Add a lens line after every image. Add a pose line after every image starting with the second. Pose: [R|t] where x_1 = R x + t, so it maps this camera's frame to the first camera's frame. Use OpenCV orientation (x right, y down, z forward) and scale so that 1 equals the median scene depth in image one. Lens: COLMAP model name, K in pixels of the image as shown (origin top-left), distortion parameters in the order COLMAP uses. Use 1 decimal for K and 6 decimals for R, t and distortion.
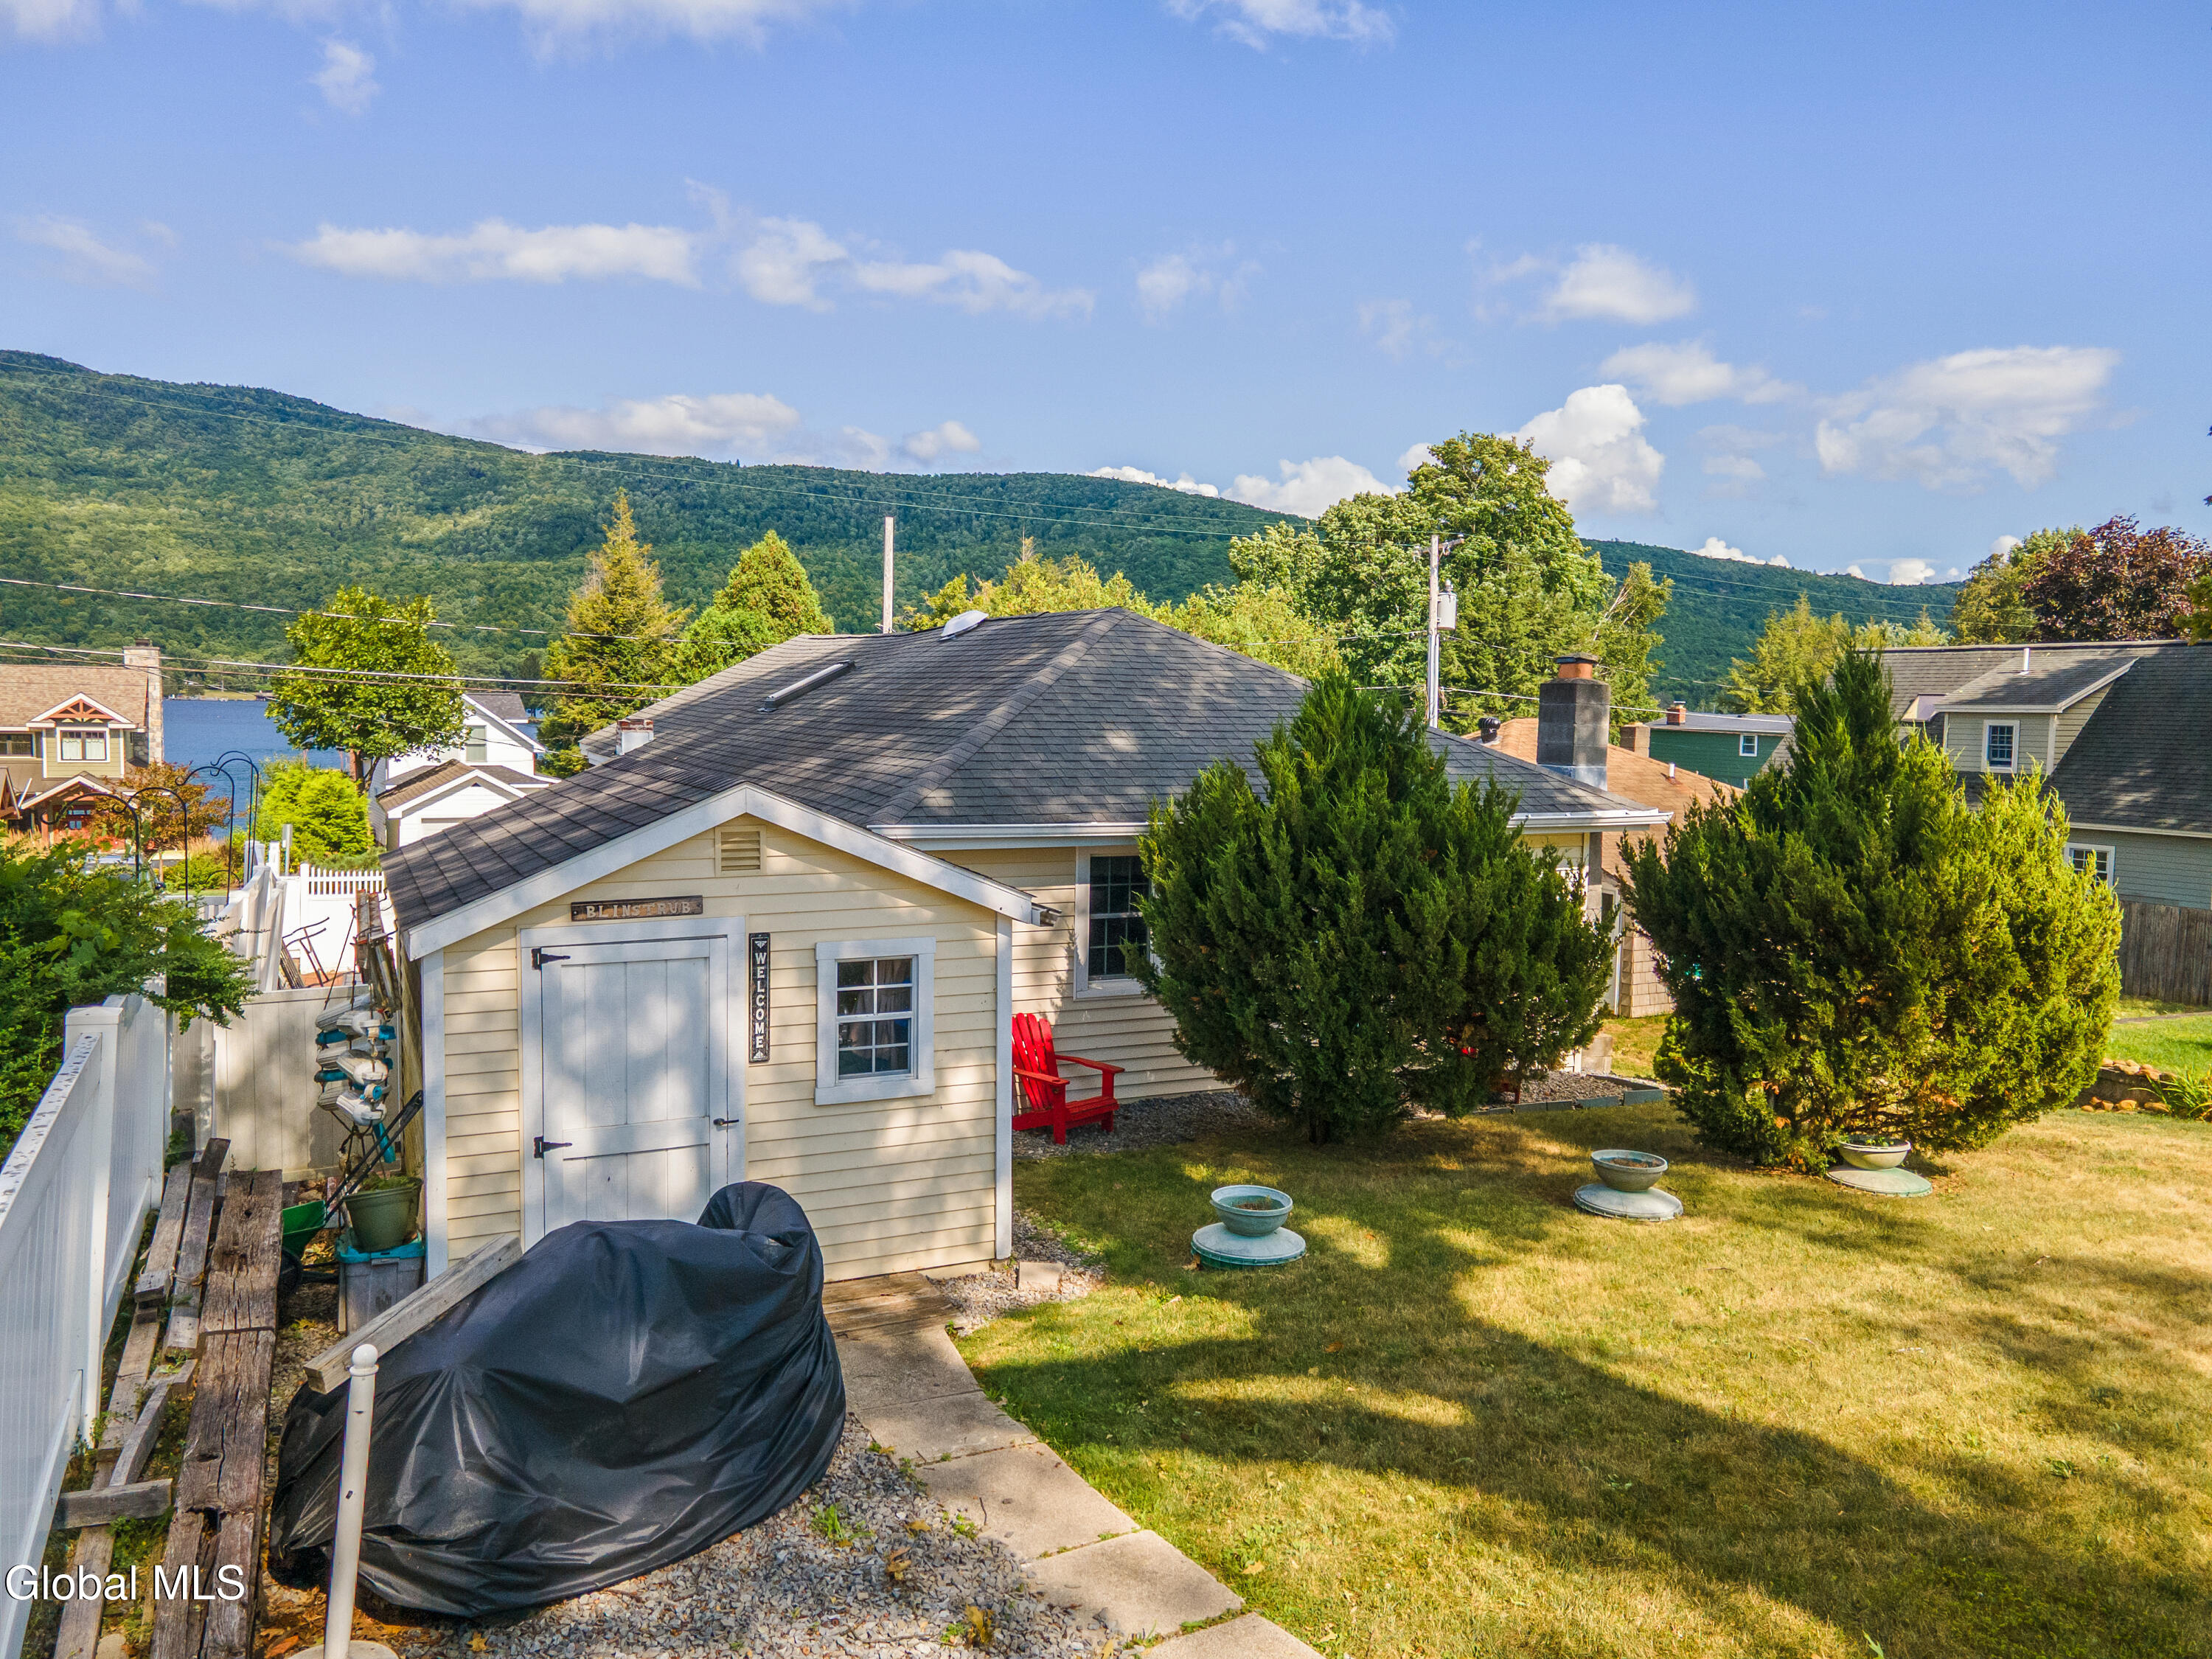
lens RADIAL K [[1607.5, 0, 1098.1], [0, 1607.5, 835.3], [0, 0, 1]] dist [0.029556, 0.020889]
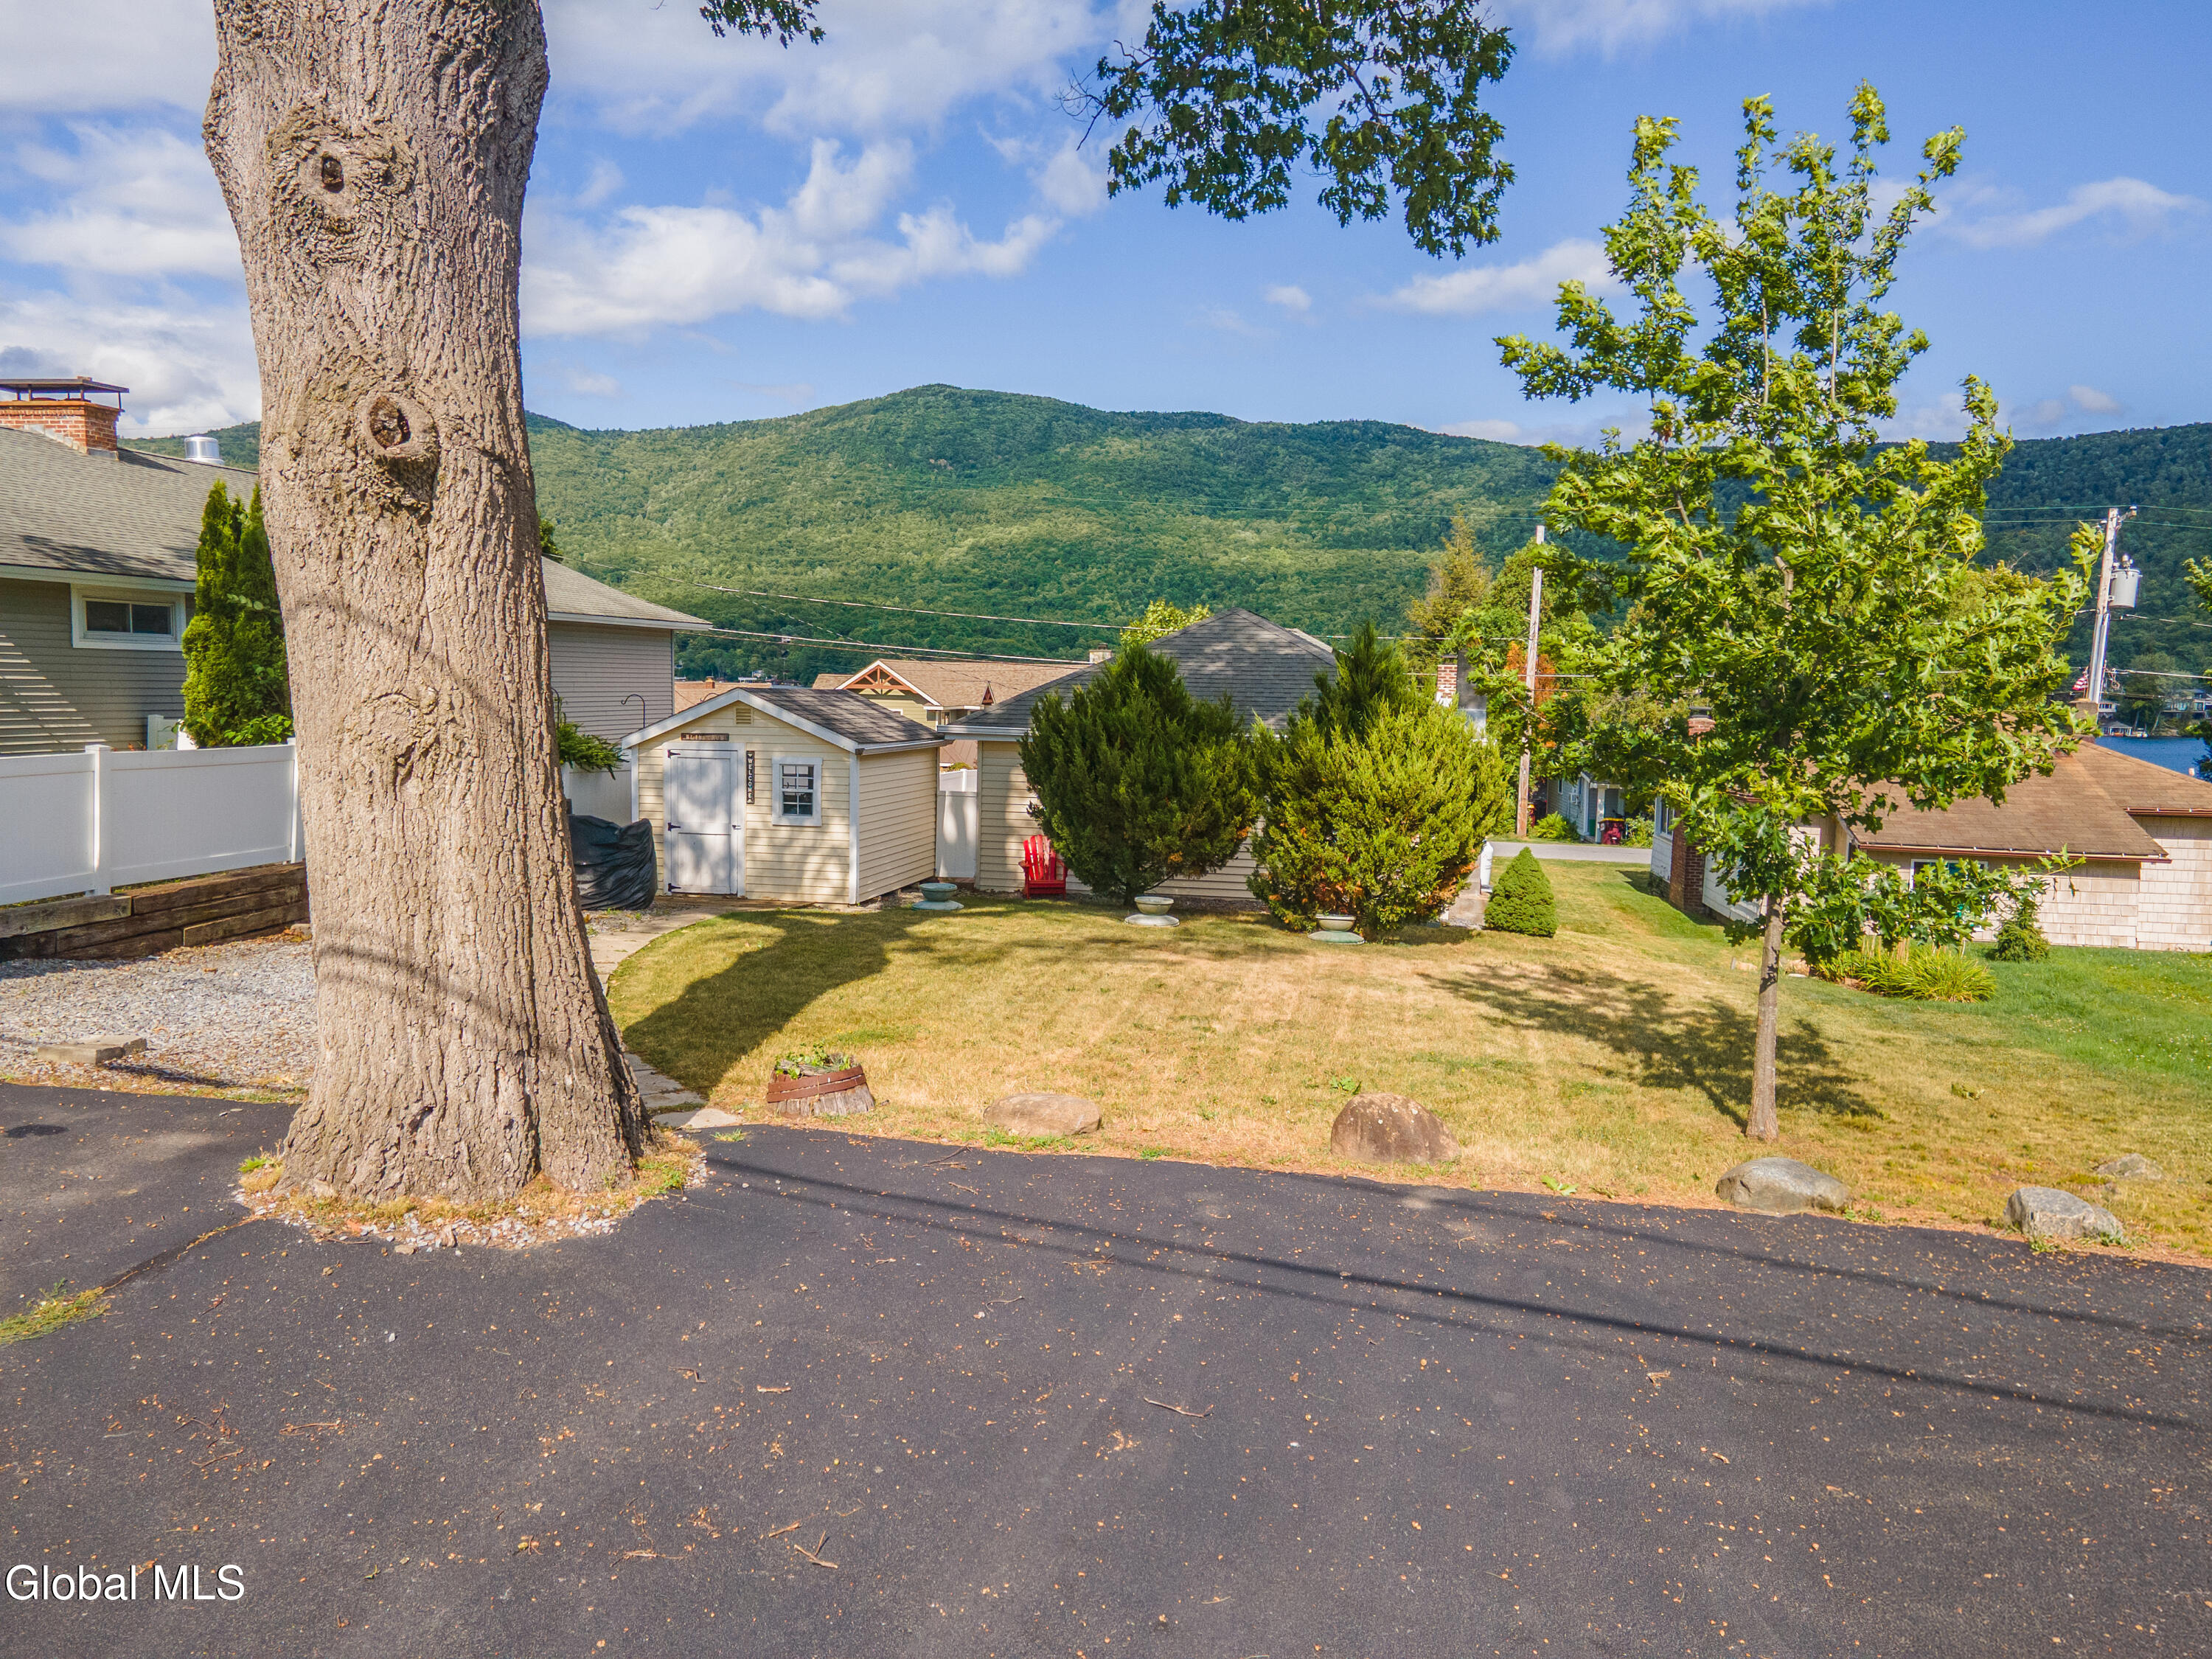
lens RADIAL K [[1607.5, 0, 1098.1], [0, 1607.5, 835.3], [0, 0, 1]] dist [0.029556, 0.020889]
pose [[0.807364, 0.056029, -0.587388, 1.600986], [-0.055791, 0.998270, 0.018538, 0.109751], [0.587411, 0.017804, 0.809093, -0.645912]]
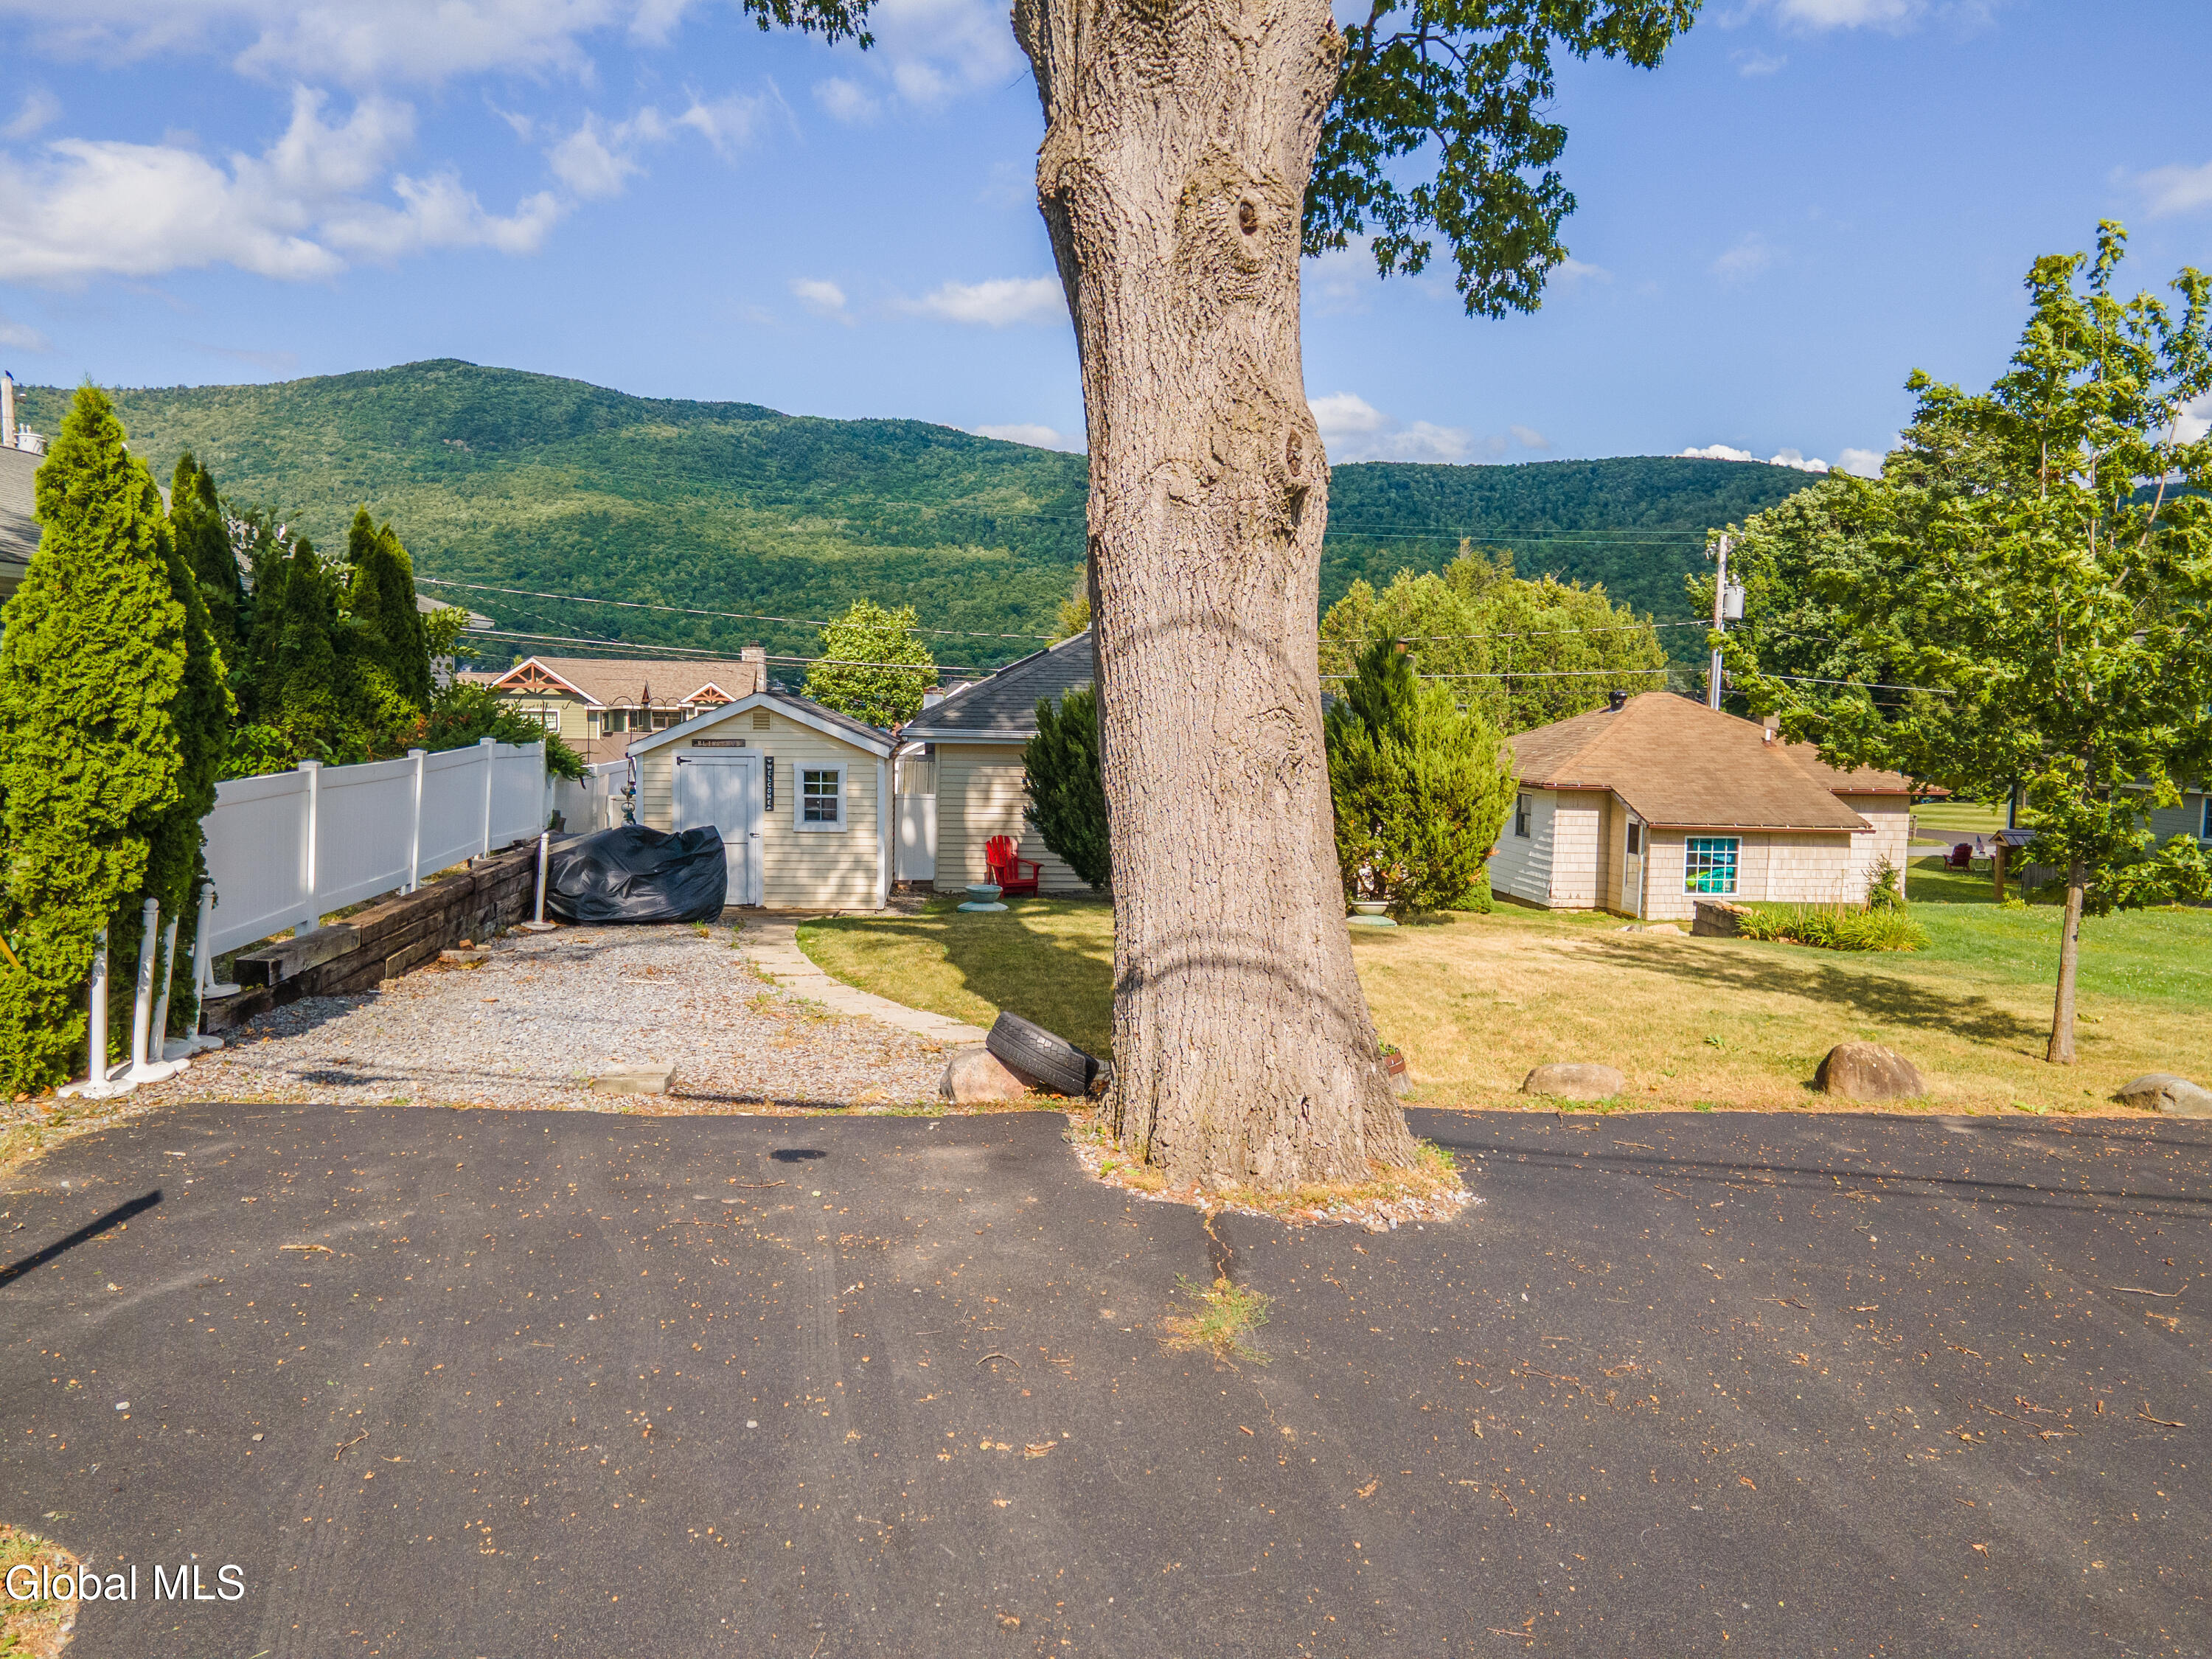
lens RADIAL K [[1612.5, 0, 1101.6], [0, 1612.5, 805.0], [0, 0, 1]] dist [0.027827, -0.008876]
pose [[0.938936, 0.025778, -0.343126, 1.031221], [-0.031254, 0.999457, -0.010439, 0.136630], [0.342670, 0.020526, 0.939231, -1.033207]]
